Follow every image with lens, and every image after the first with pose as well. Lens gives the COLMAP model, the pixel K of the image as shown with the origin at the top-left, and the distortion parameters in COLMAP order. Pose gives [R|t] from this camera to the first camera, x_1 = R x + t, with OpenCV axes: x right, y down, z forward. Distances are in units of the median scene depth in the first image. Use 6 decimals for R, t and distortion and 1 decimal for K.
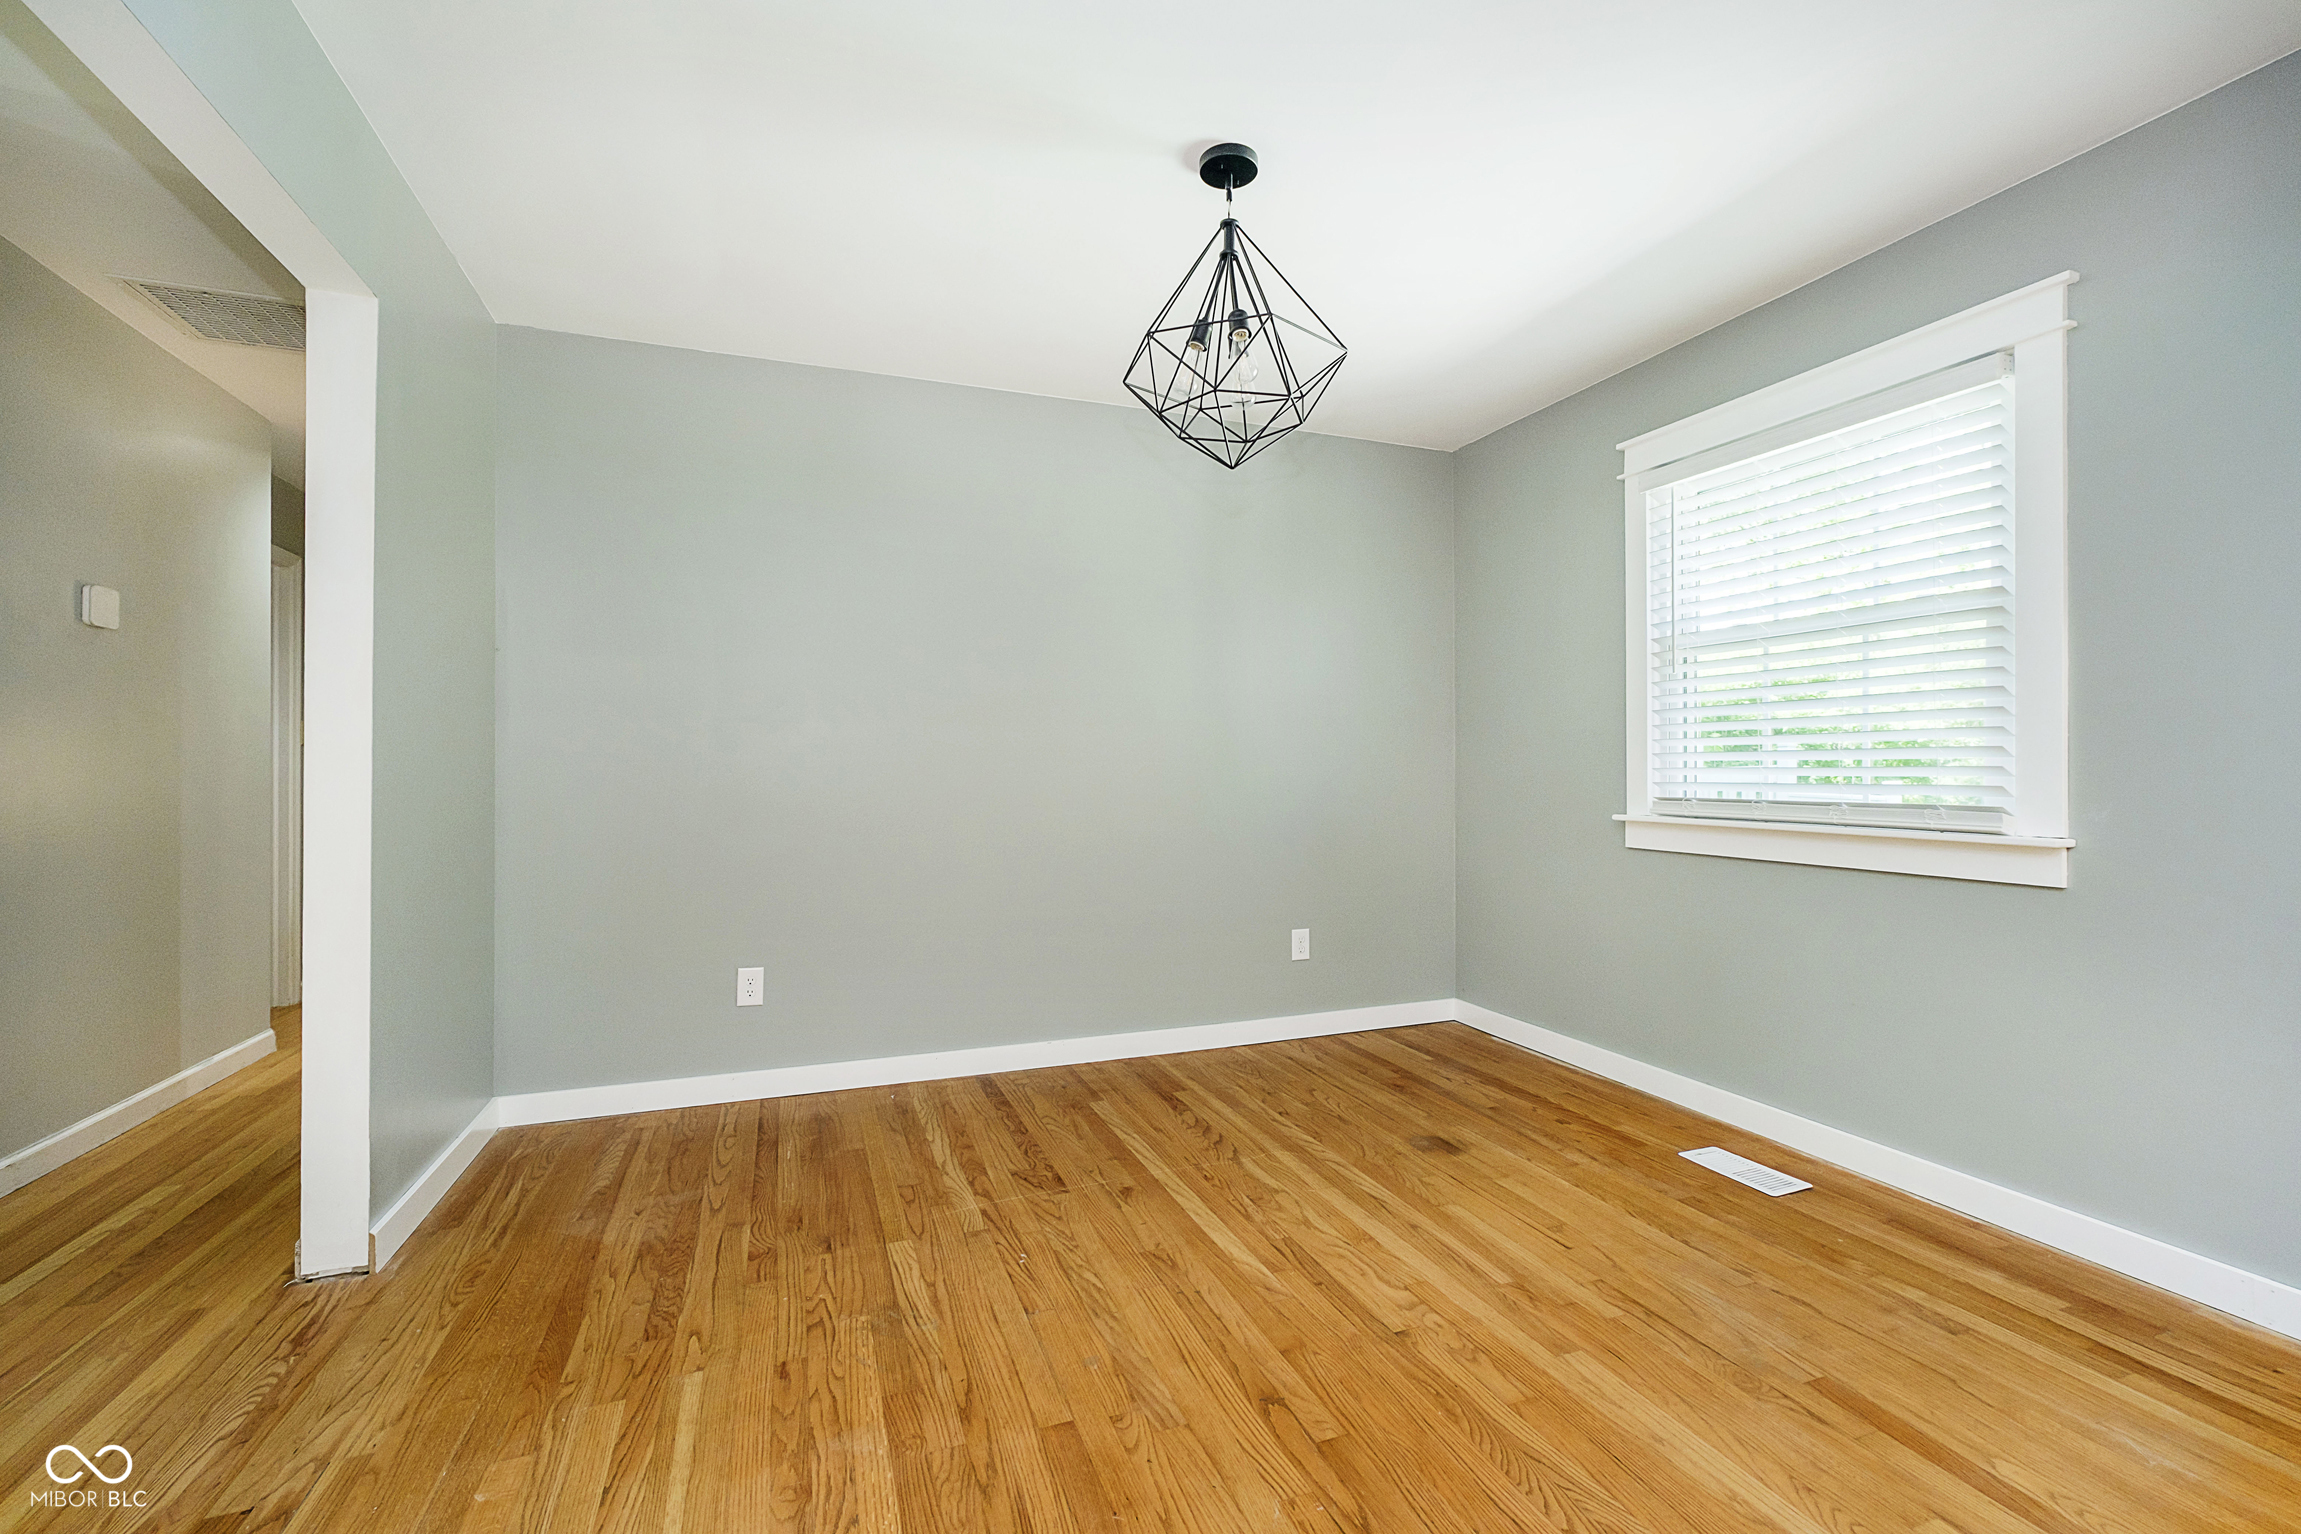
lens RADIAL K [[993.2, 0, 1148.5], [0, 993.2, 769.0], [0, 0, 1]] dist [0.003210, 0.000288]
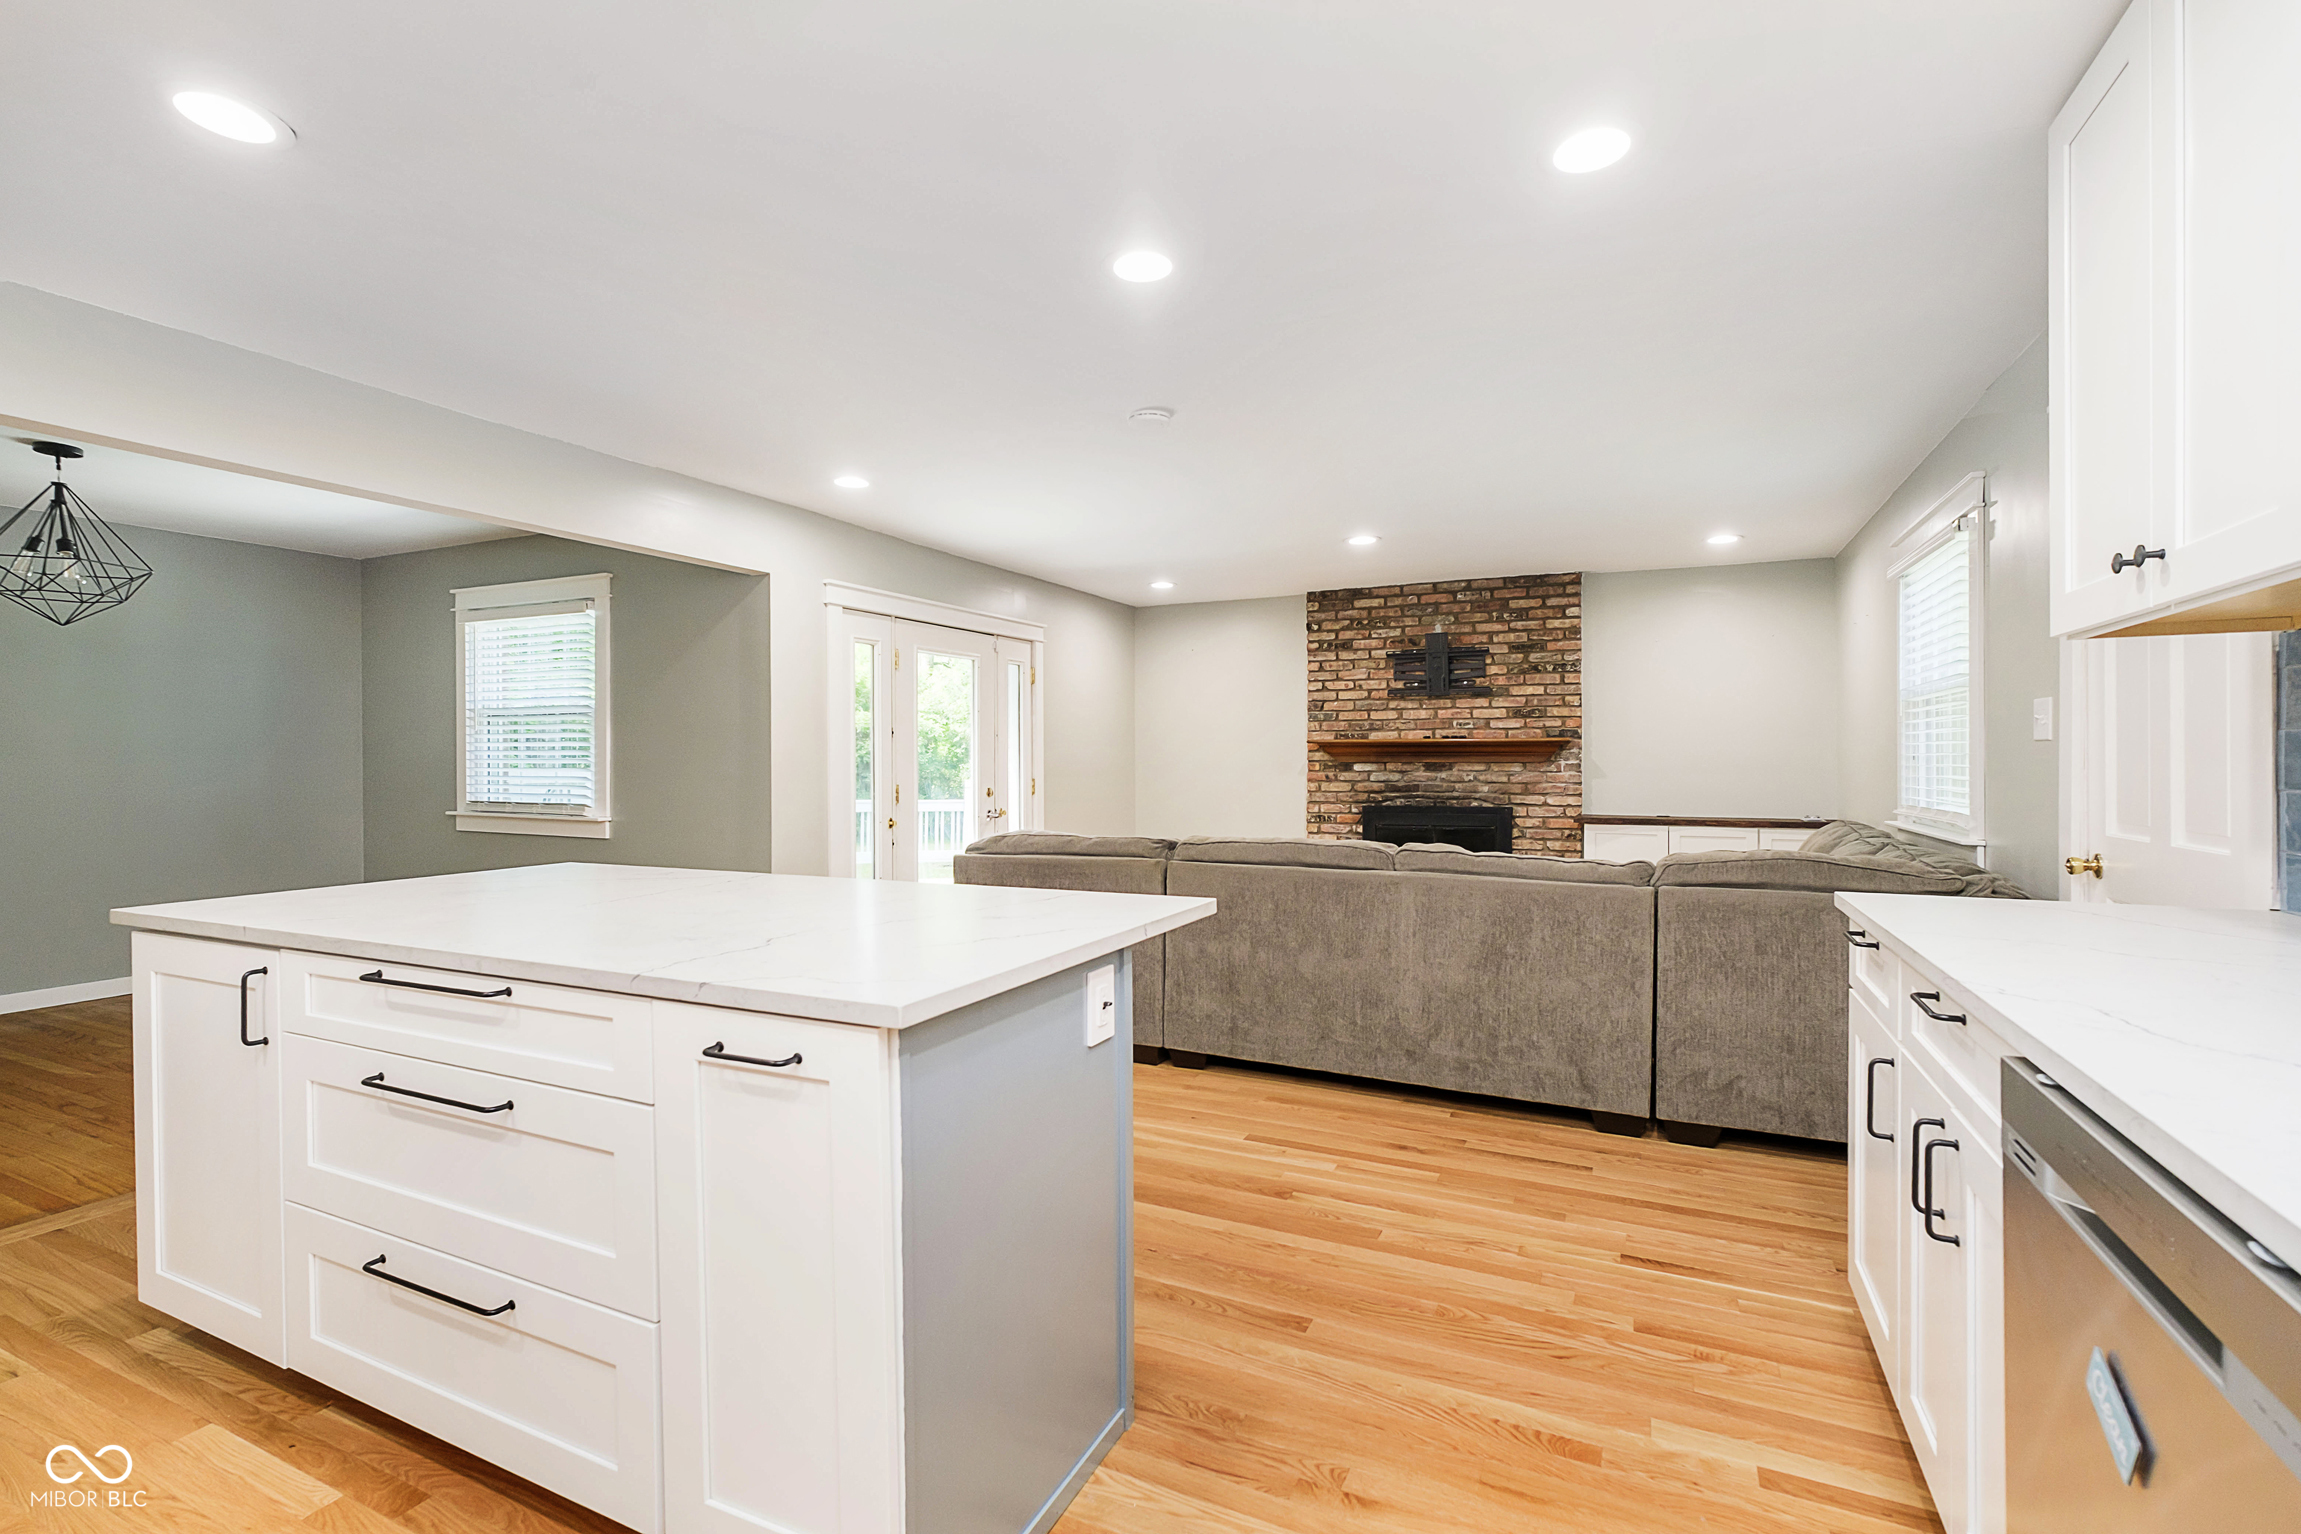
lens RADIAL K [[993.2, 0, 1165.8], [0, 993.2, 765.2], [0, 0, 1]] dist [0.003210, 0.000288]
pose [[0.709731, -0.003500, 0.704464, 0.210247], [-0.002923, 0.999964, 0.007913, -0.071084], [-0.704467, -0.007675, 0.709695, -1.502860]]
